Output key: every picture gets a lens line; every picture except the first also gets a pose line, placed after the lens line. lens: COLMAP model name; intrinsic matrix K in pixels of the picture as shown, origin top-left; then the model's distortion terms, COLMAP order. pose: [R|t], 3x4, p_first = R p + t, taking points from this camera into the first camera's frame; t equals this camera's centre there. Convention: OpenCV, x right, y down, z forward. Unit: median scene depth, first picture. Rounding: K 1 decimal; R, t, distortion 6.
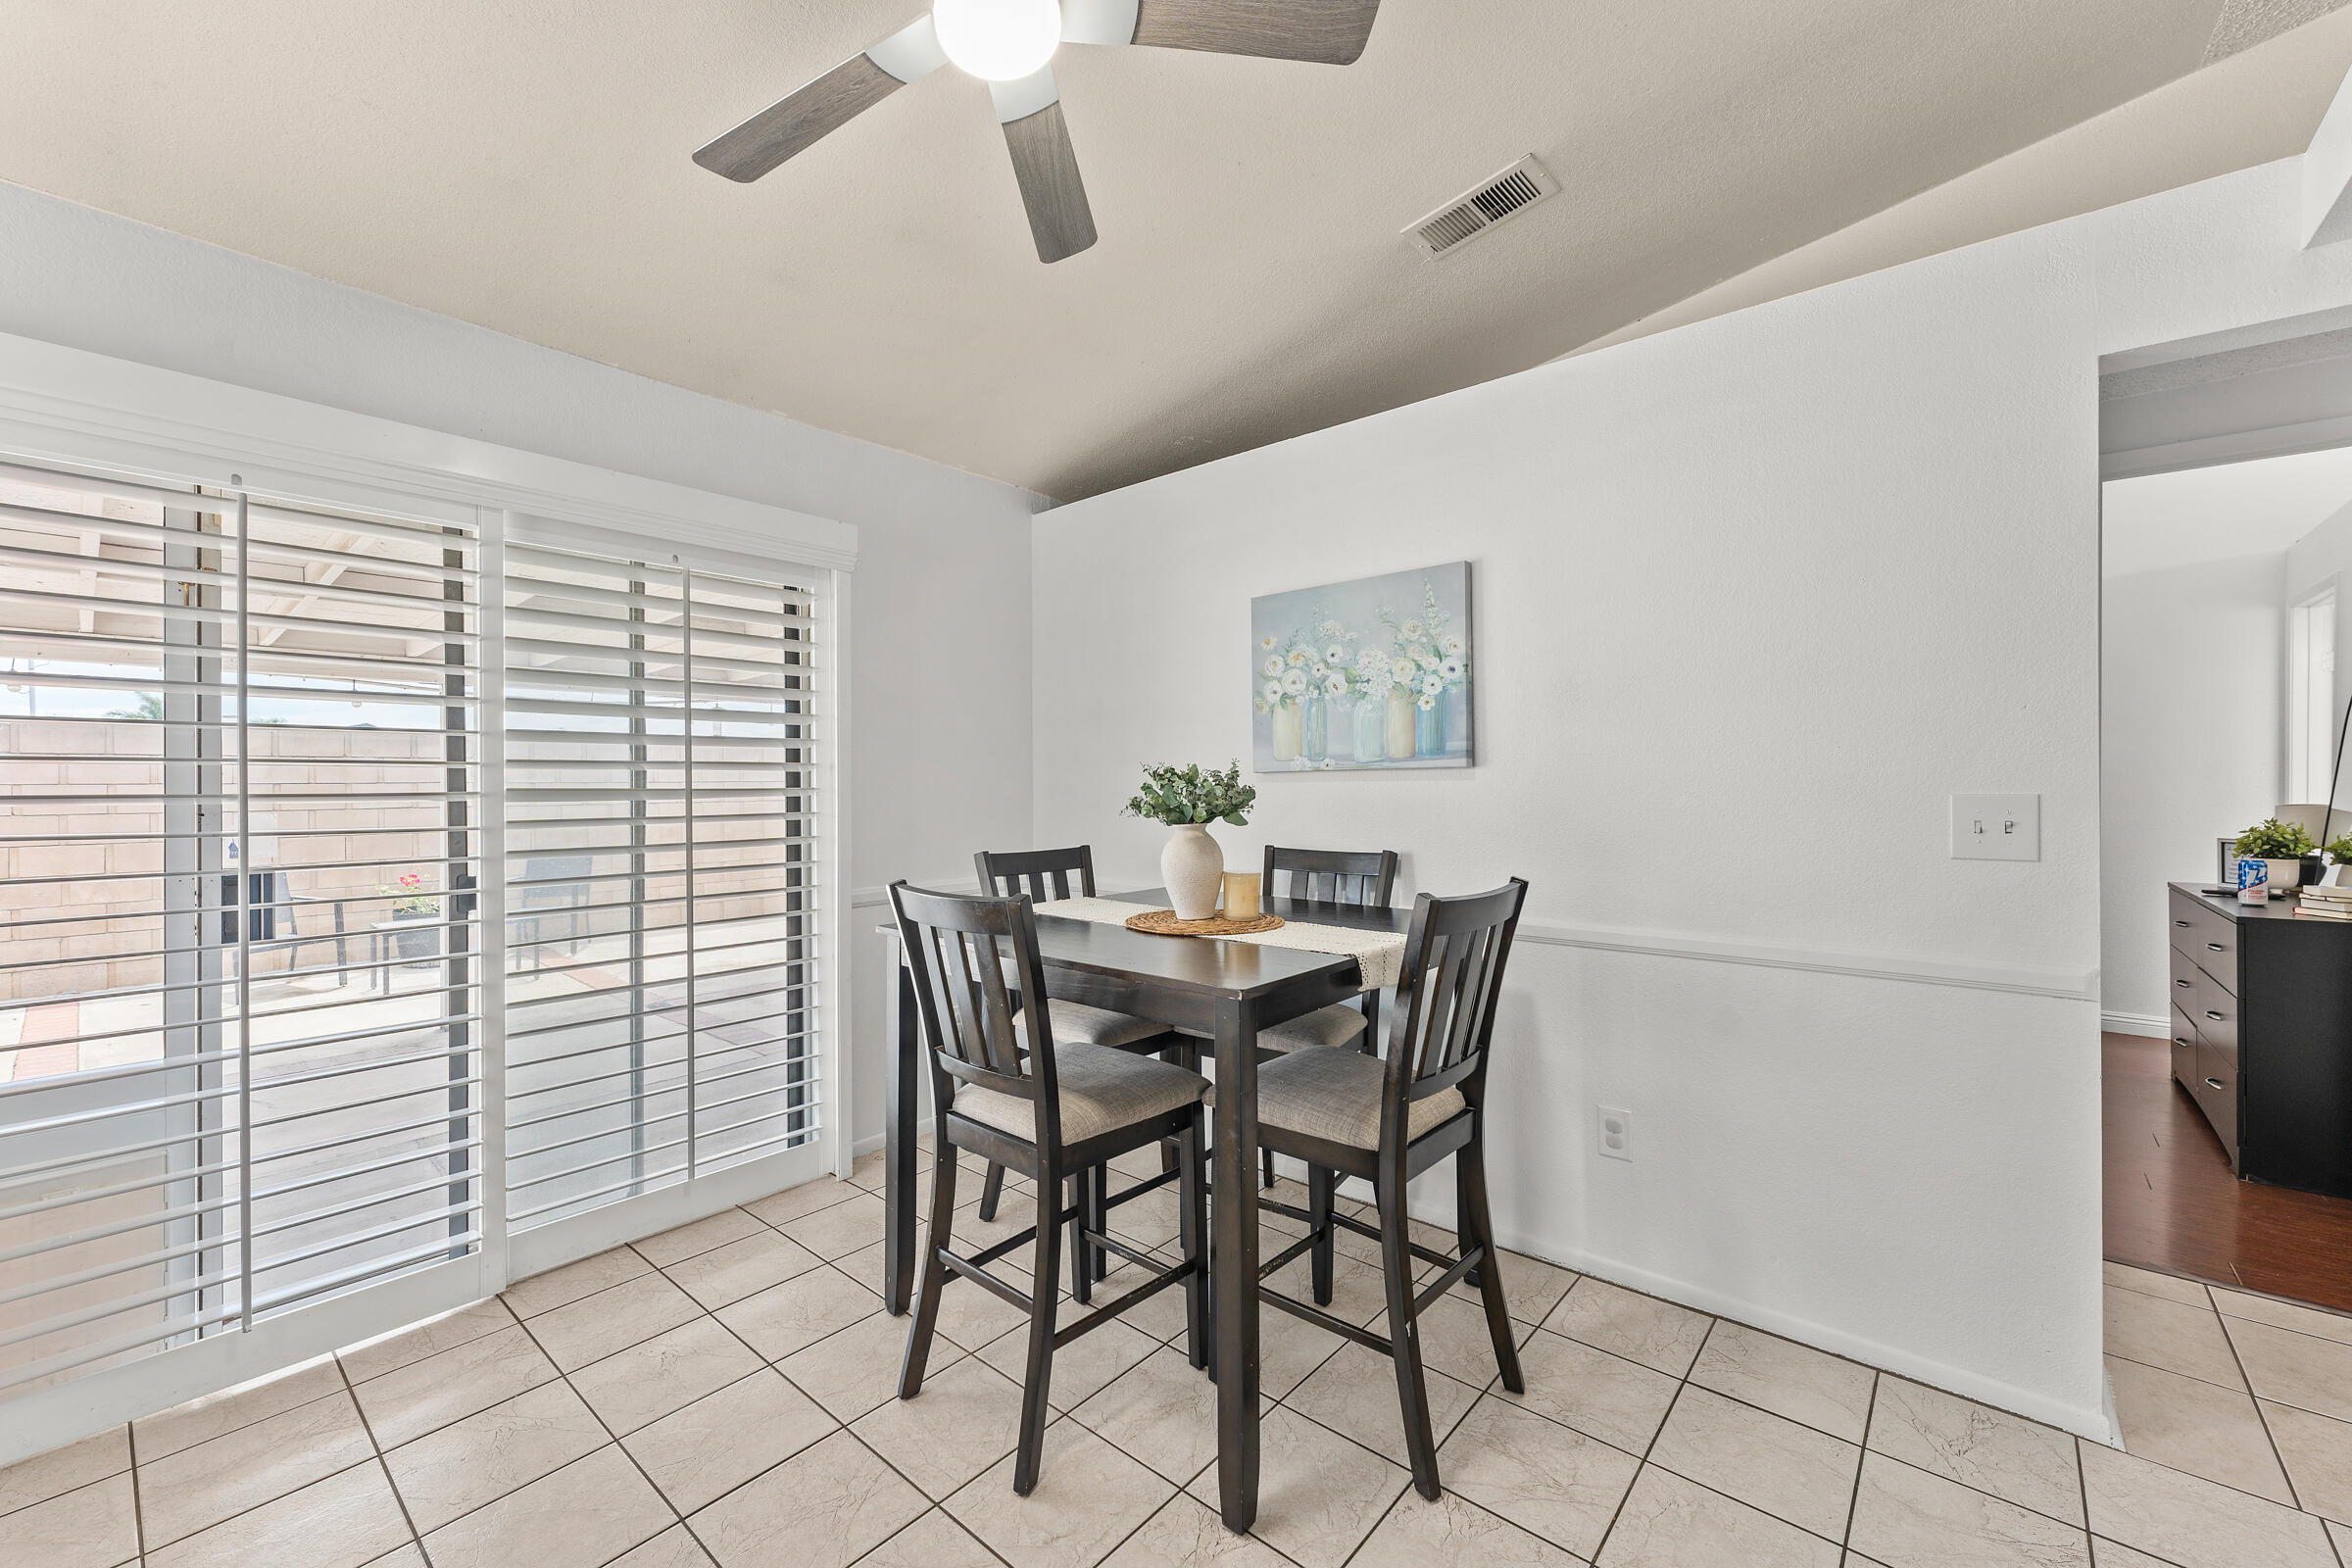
lens RADIAL K [[945.3, 0, 1167.4], [0, 945.3, 789.1], [0, 0, 1]] dist [0.000916, -0.000061]
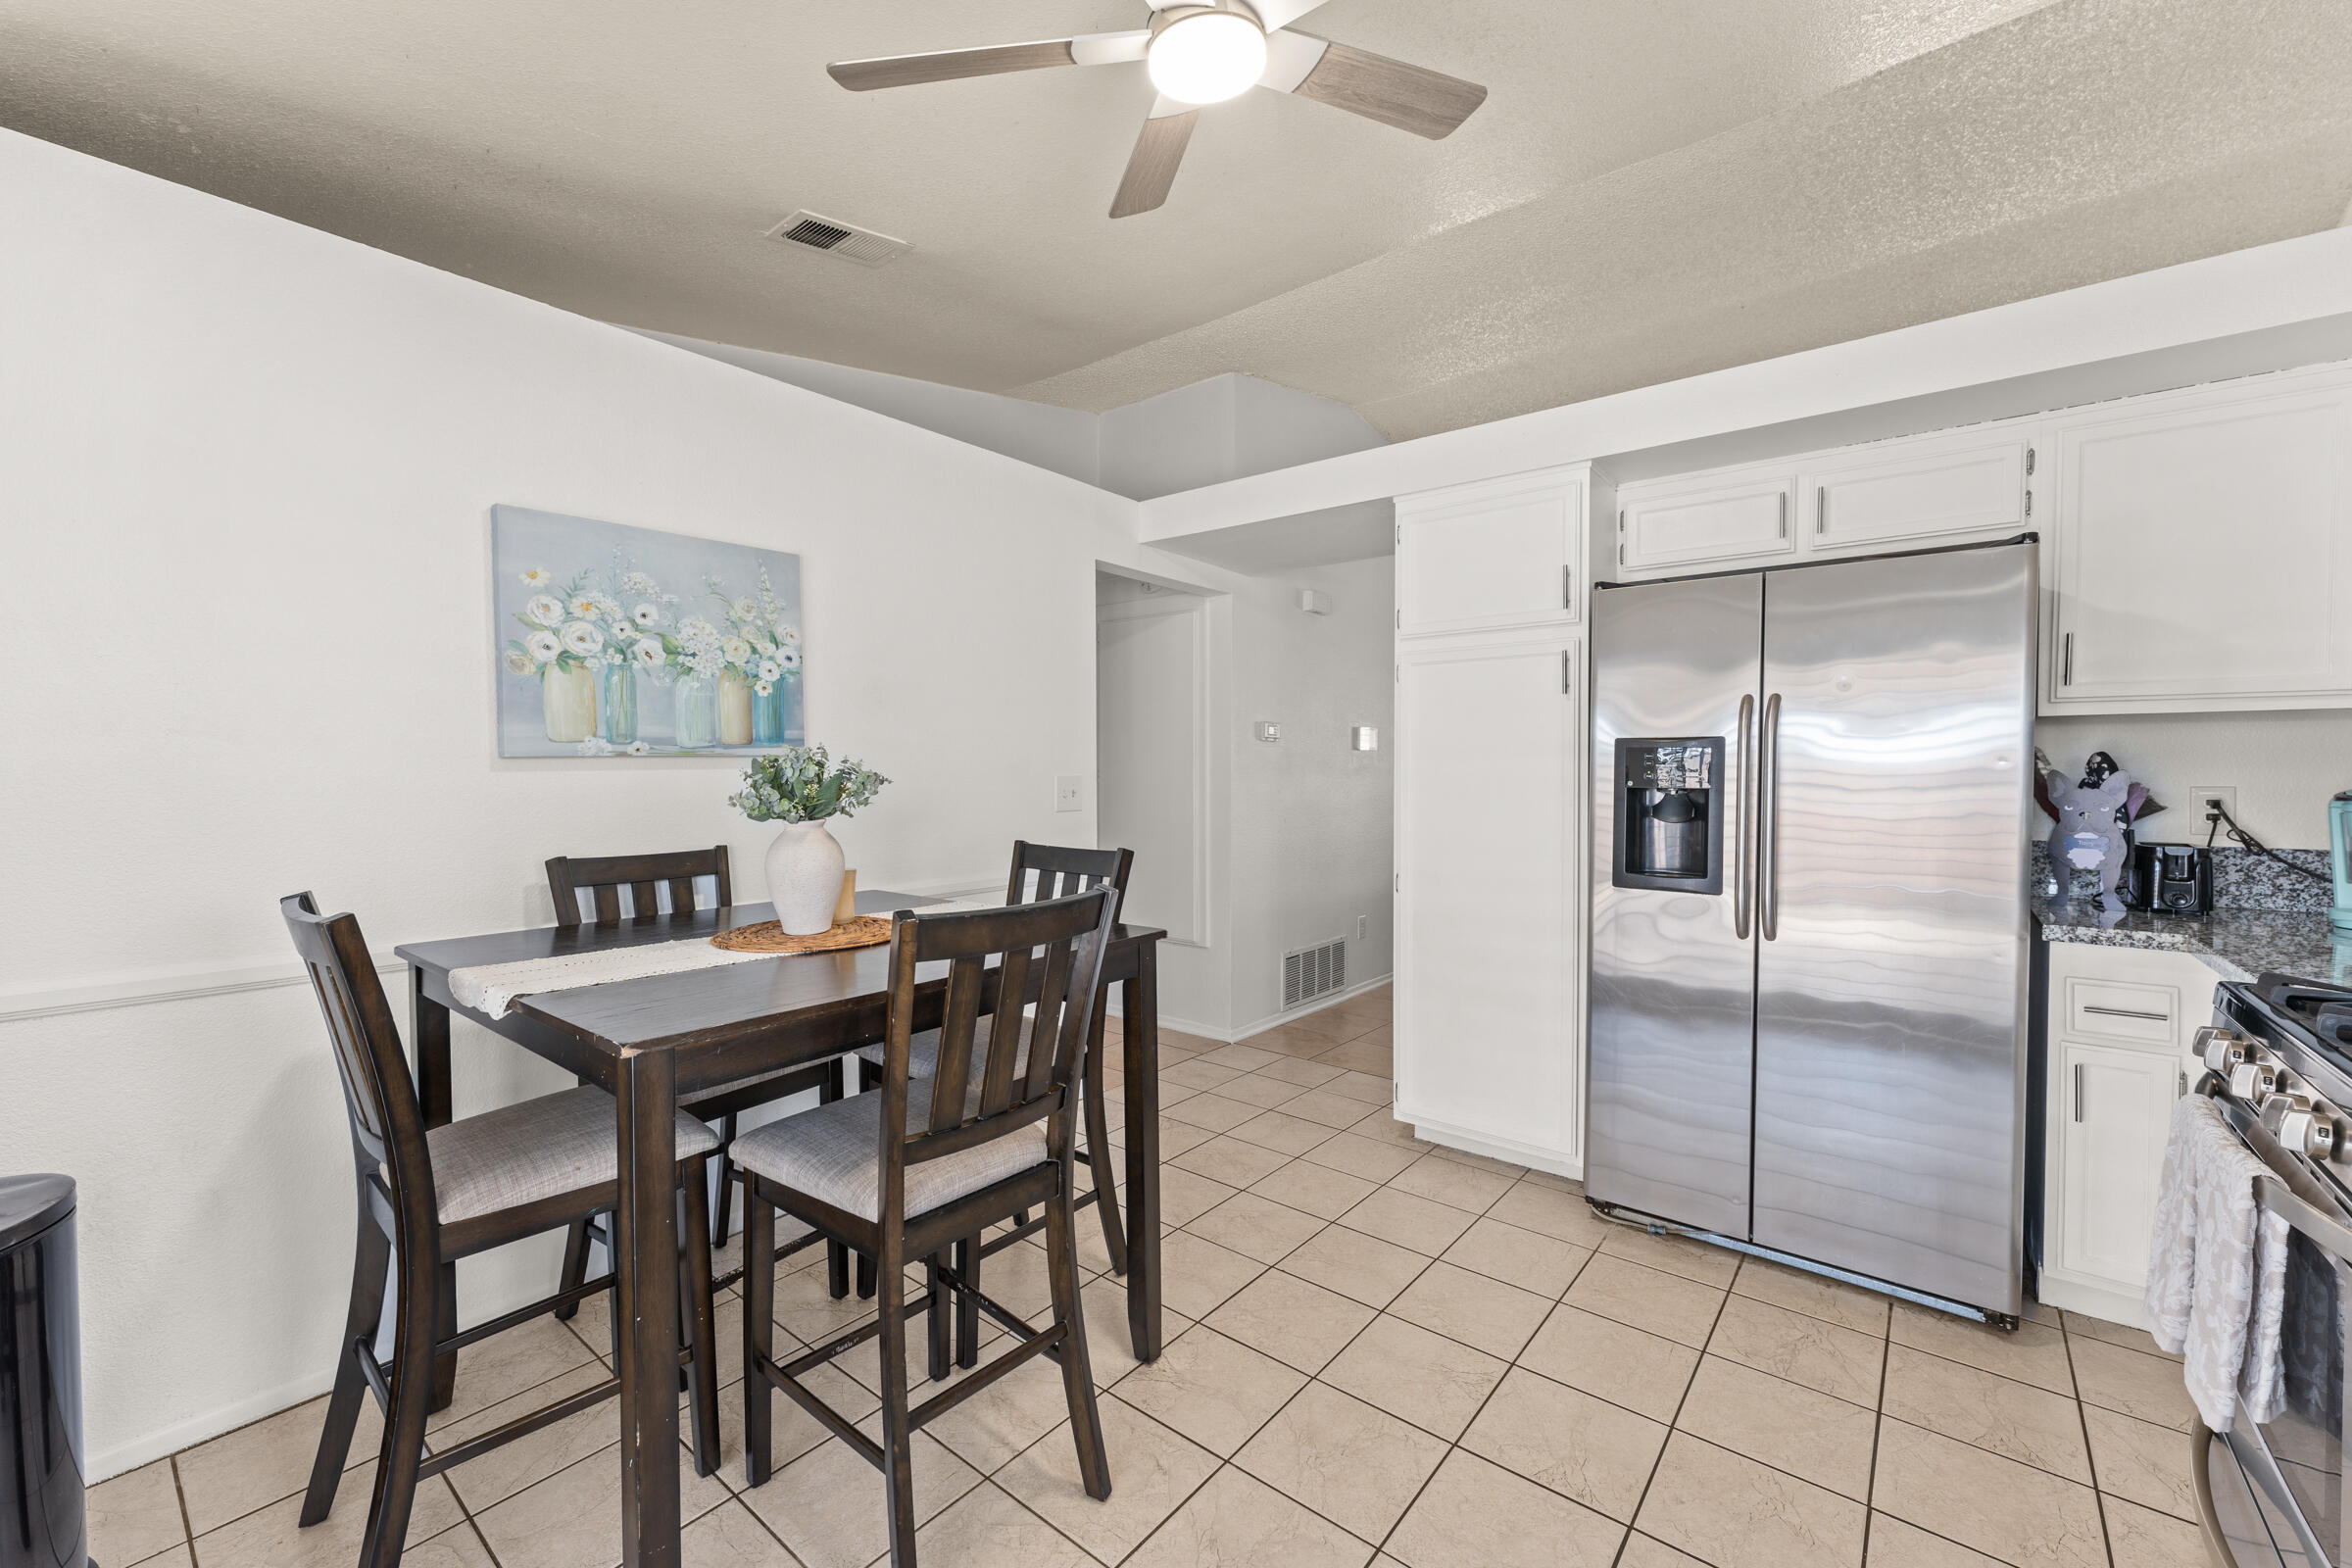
lens RADIAL K [[945.3, 0, 1163.2], [0, 945.3, 762.4], [0, 0, 1]] dist [0.000916, -0.000061]
pose [[-0.025079, 0.010723, 0.999628, -0.664925], [0.012979, 0.999862, -0.010400, 0.000065], [-0.999601, 0.012714, -0.025215, 0.579756]]
